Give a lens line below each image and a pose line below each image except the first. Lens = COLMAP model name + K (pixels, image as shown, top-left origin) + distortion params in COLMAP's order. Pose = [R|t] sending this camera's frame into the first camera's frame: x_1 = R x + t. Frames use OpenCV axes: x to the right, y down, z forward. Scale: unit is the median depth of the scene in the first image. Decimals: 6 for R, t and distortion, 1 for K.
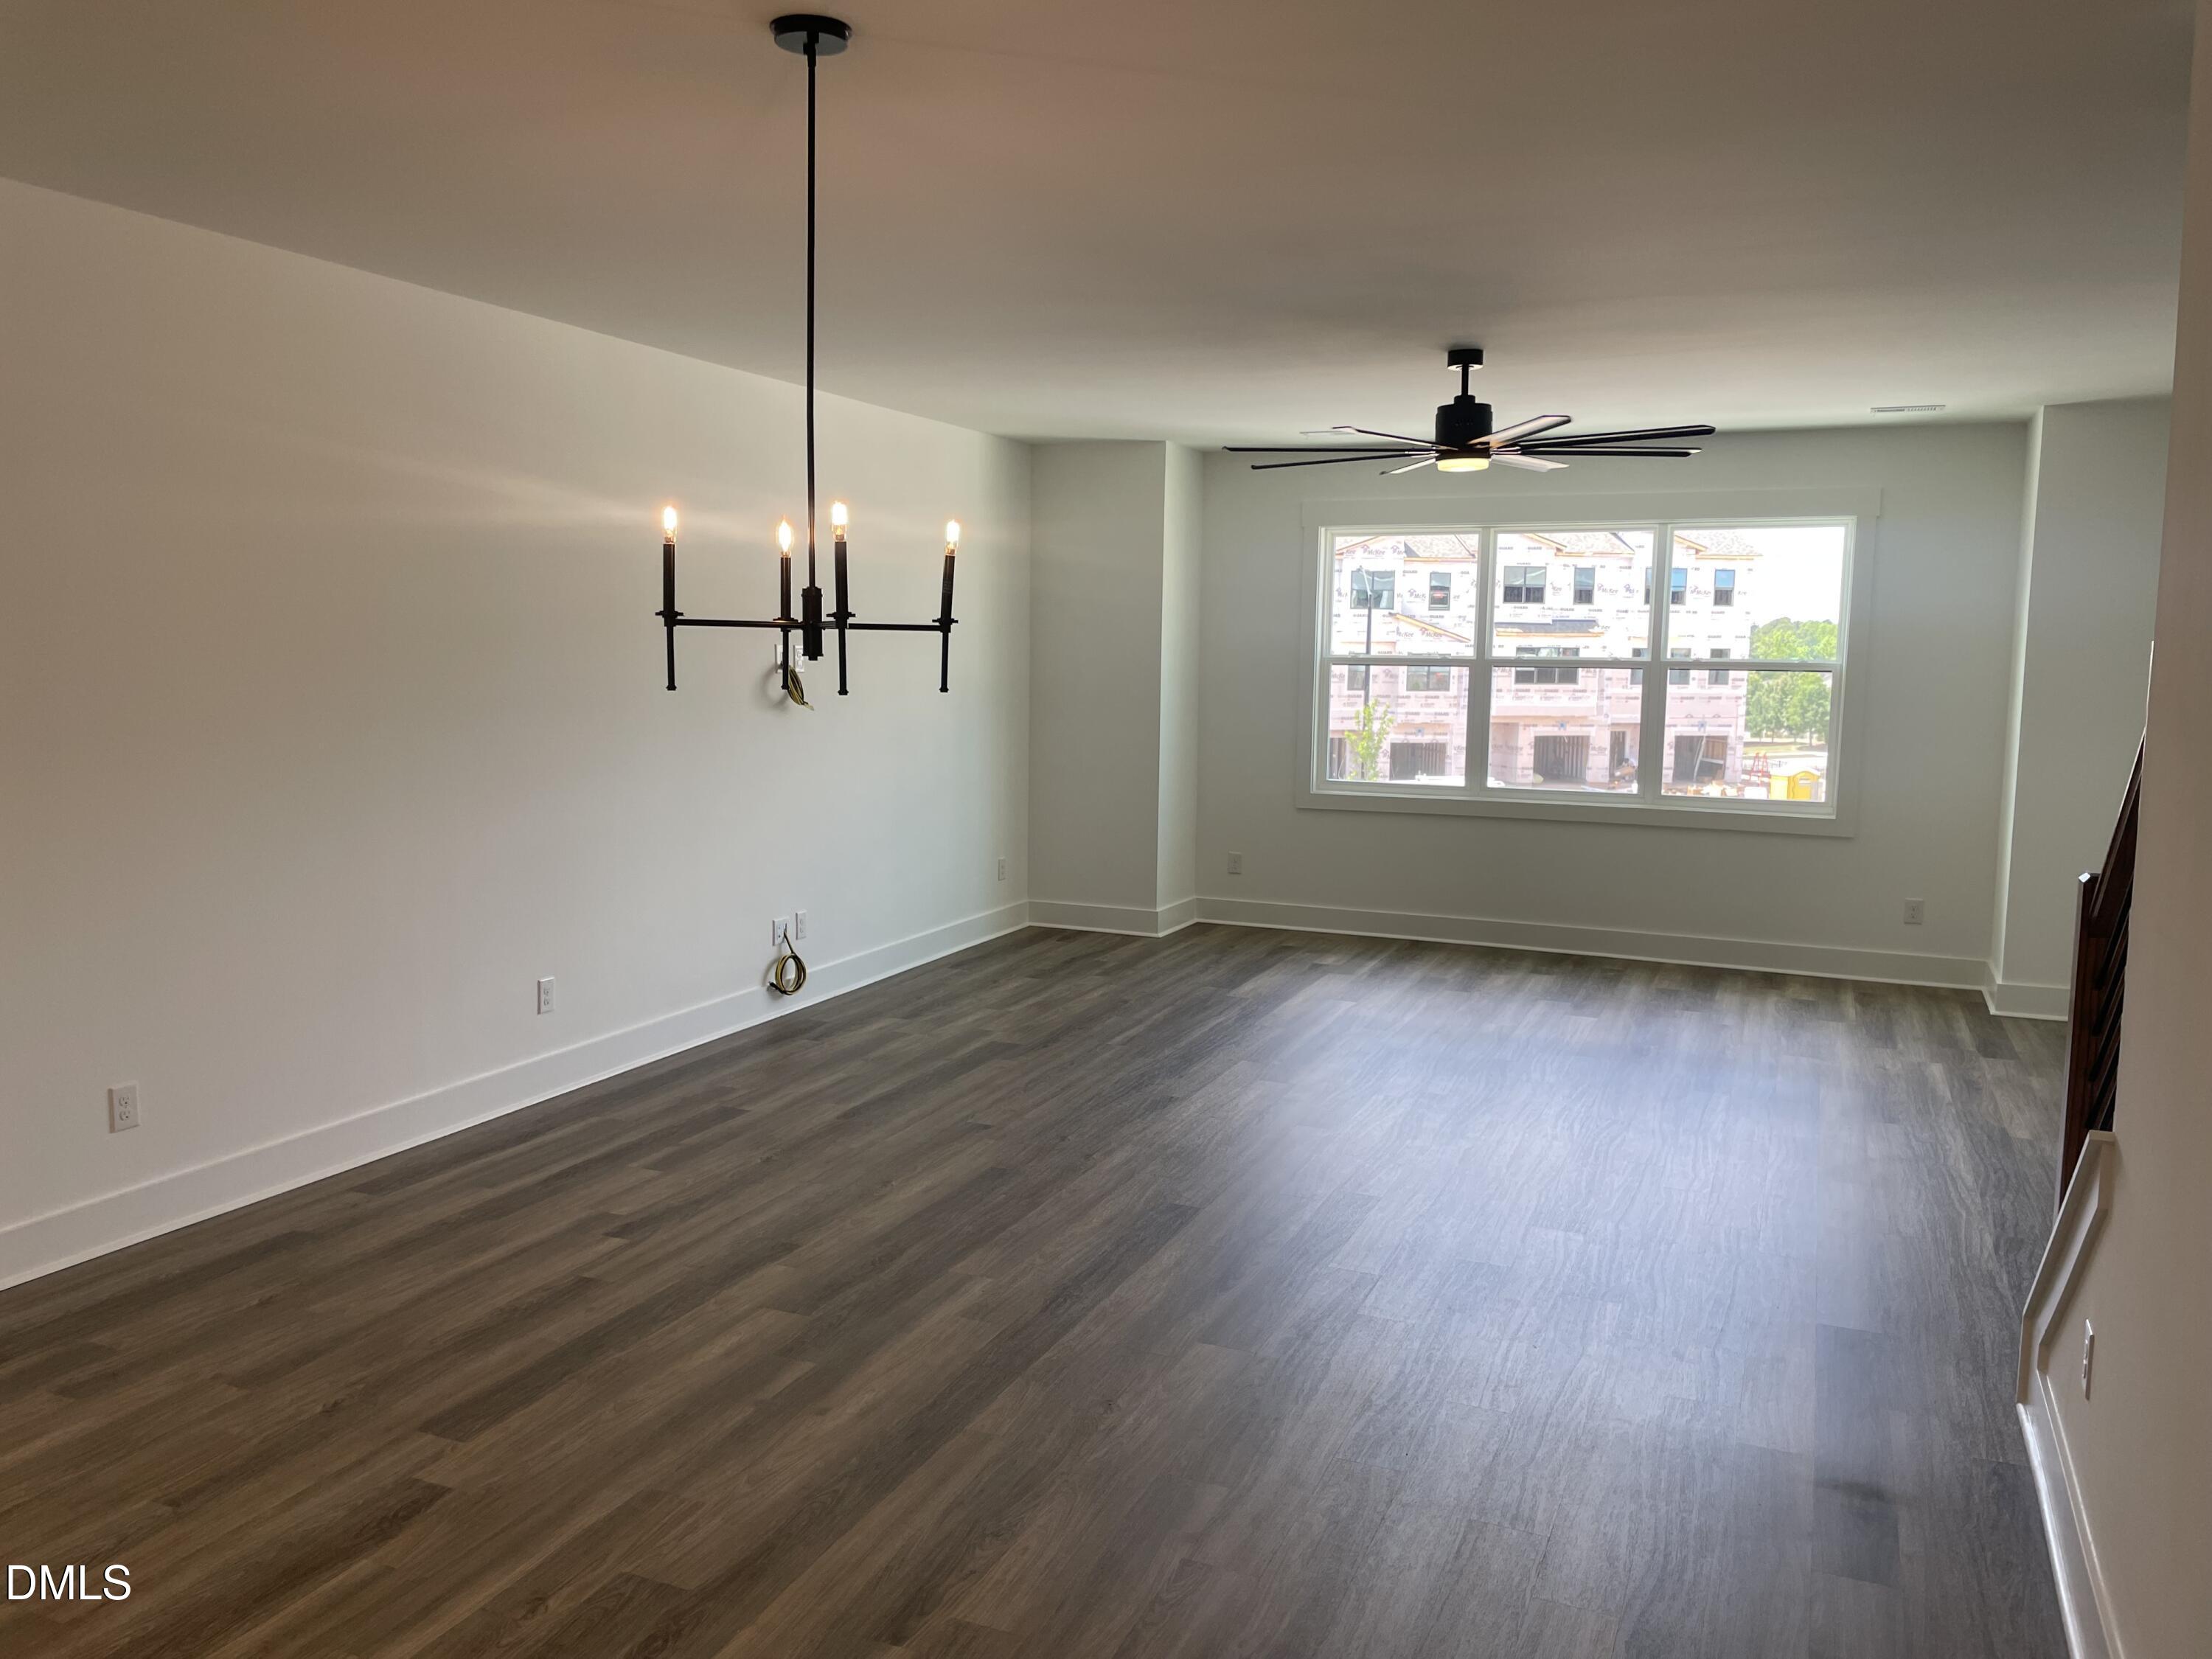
lens RADIAL K [[1692.5, 0, 1106.0], [0, 1692.5, 829.5], [0, 0, 1]] dist [0.033515, -0.005754]
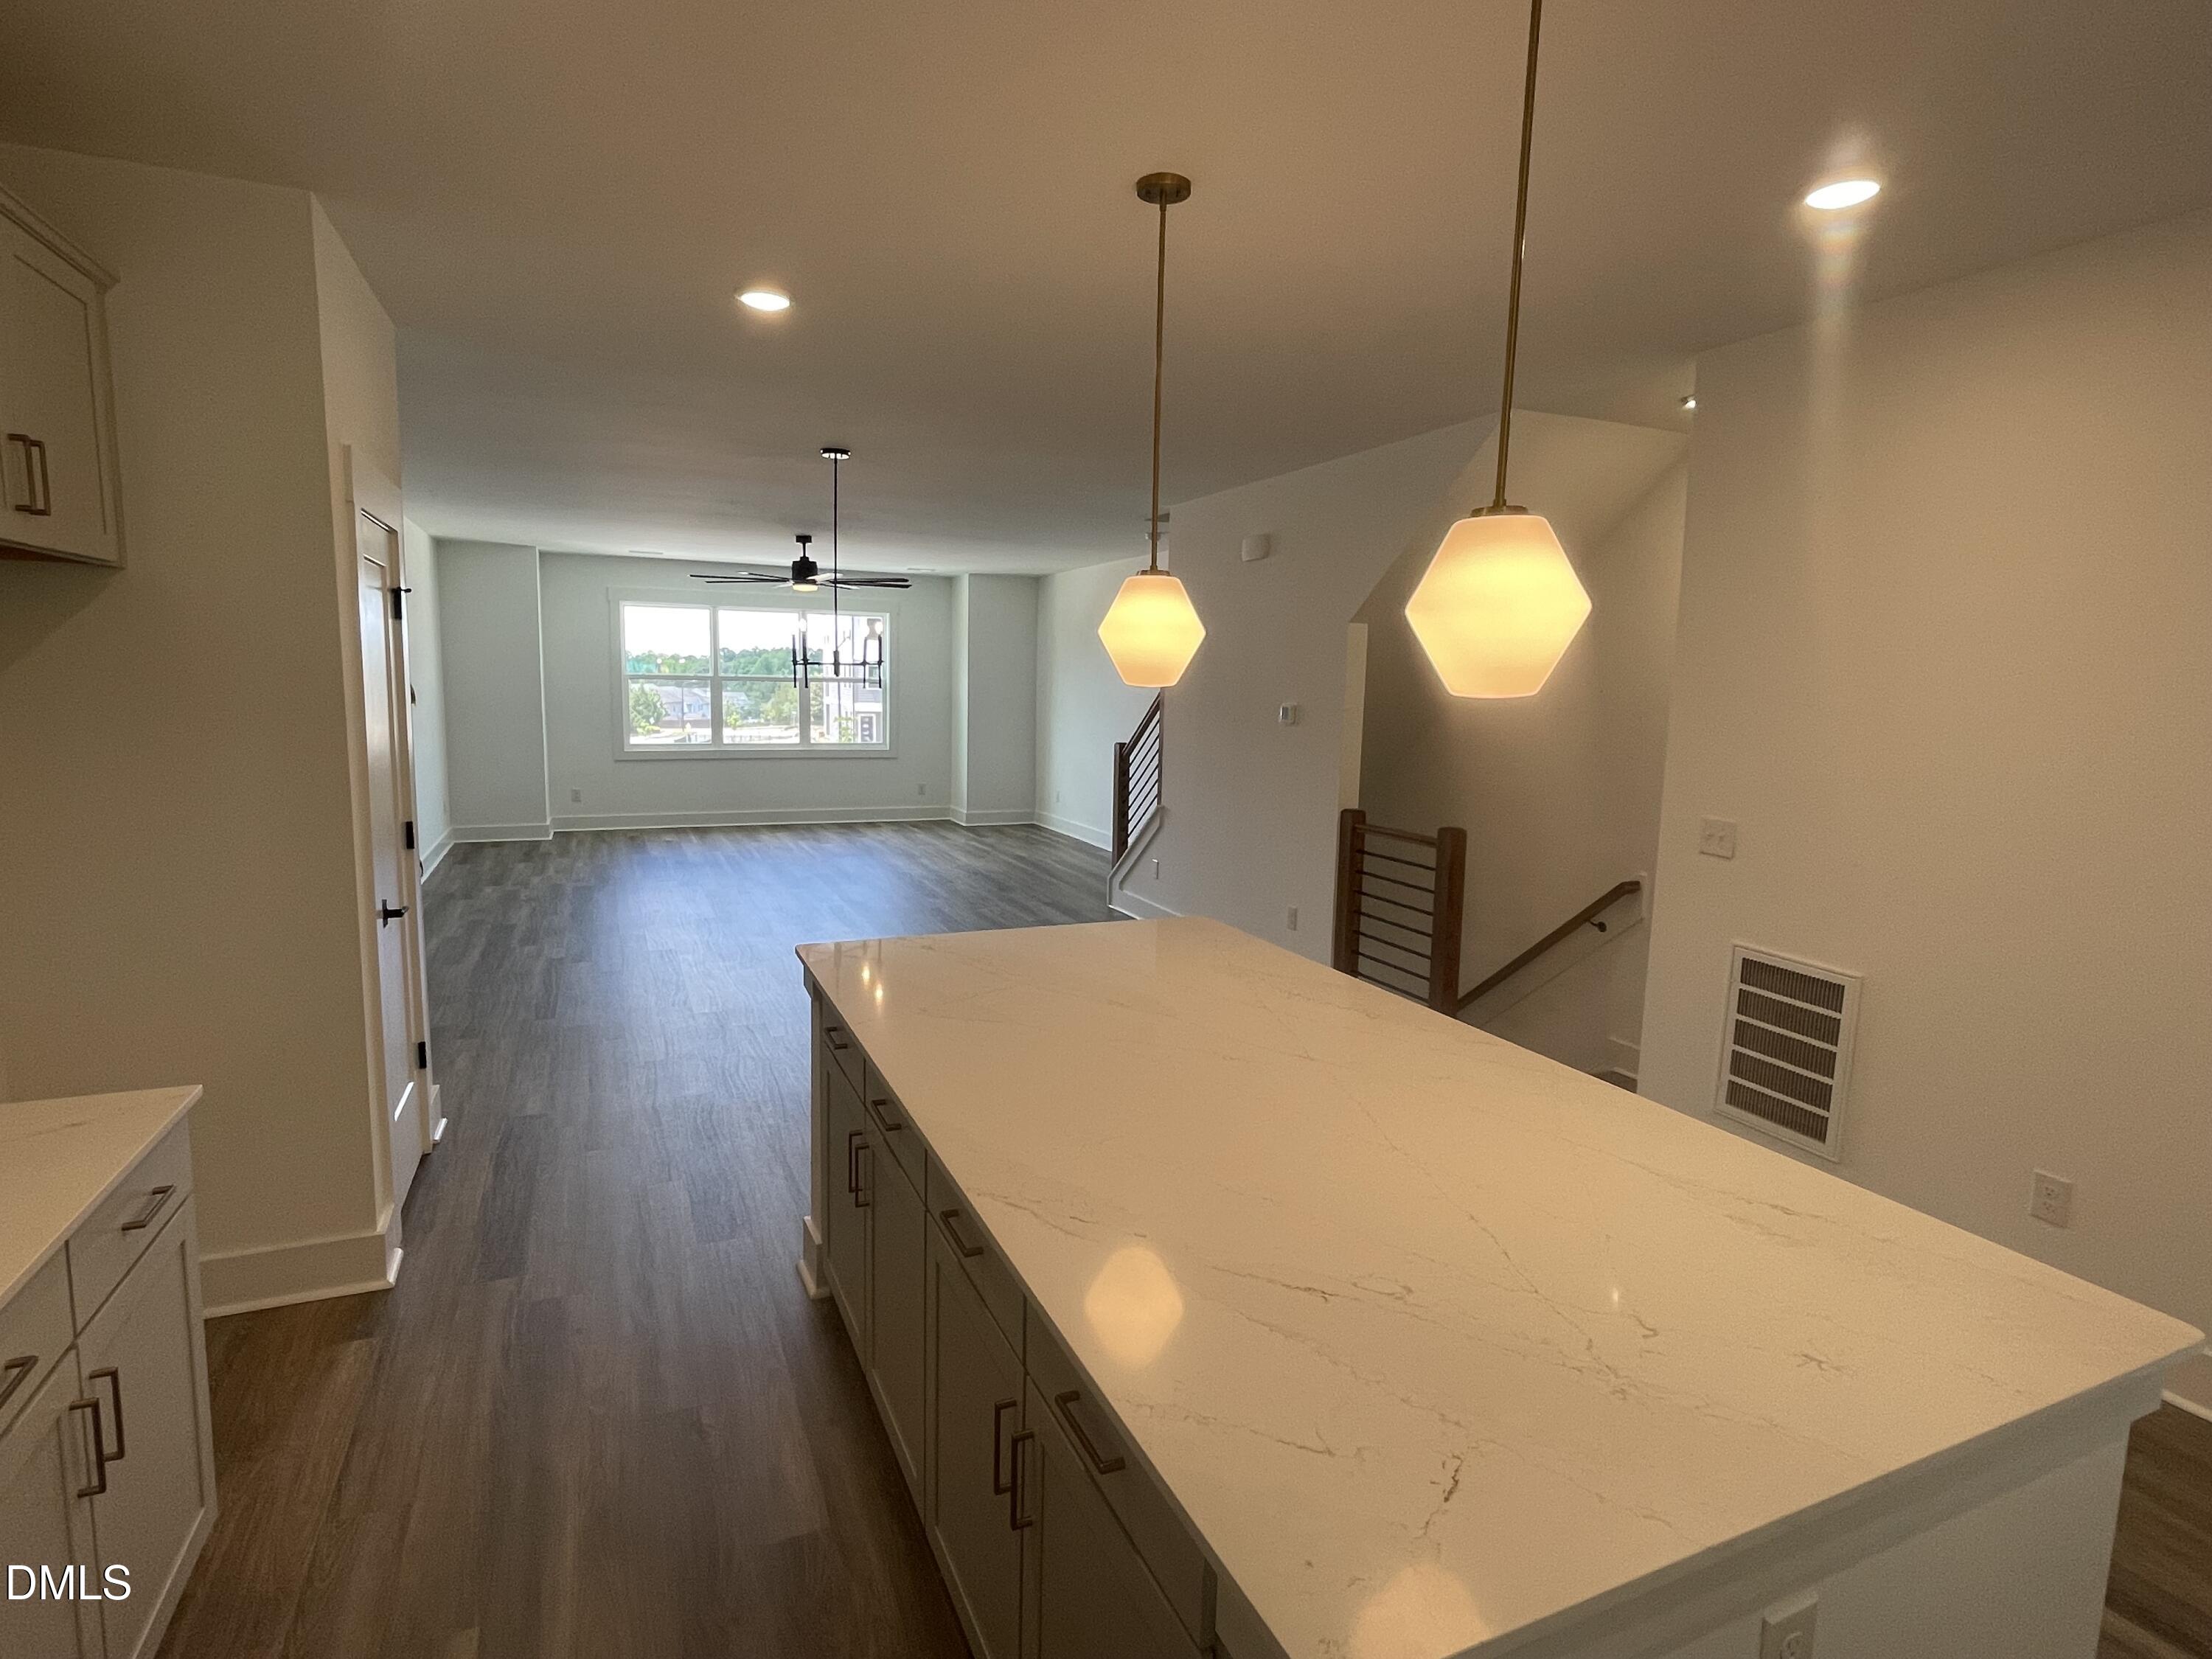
lens RADIAL K [[1141.9, 0, 1106.0], [0, 1141.9, 829.5], [0, 0, 1]] dist [0.000692, 0.000080]
pose [[0.671849, -0.097880, 0.734193, -0.427457], [0.073300, 0.995150, 0.065594, 0.019066], [-0.737052, 0.009748, 0.675765, -0.191082]]
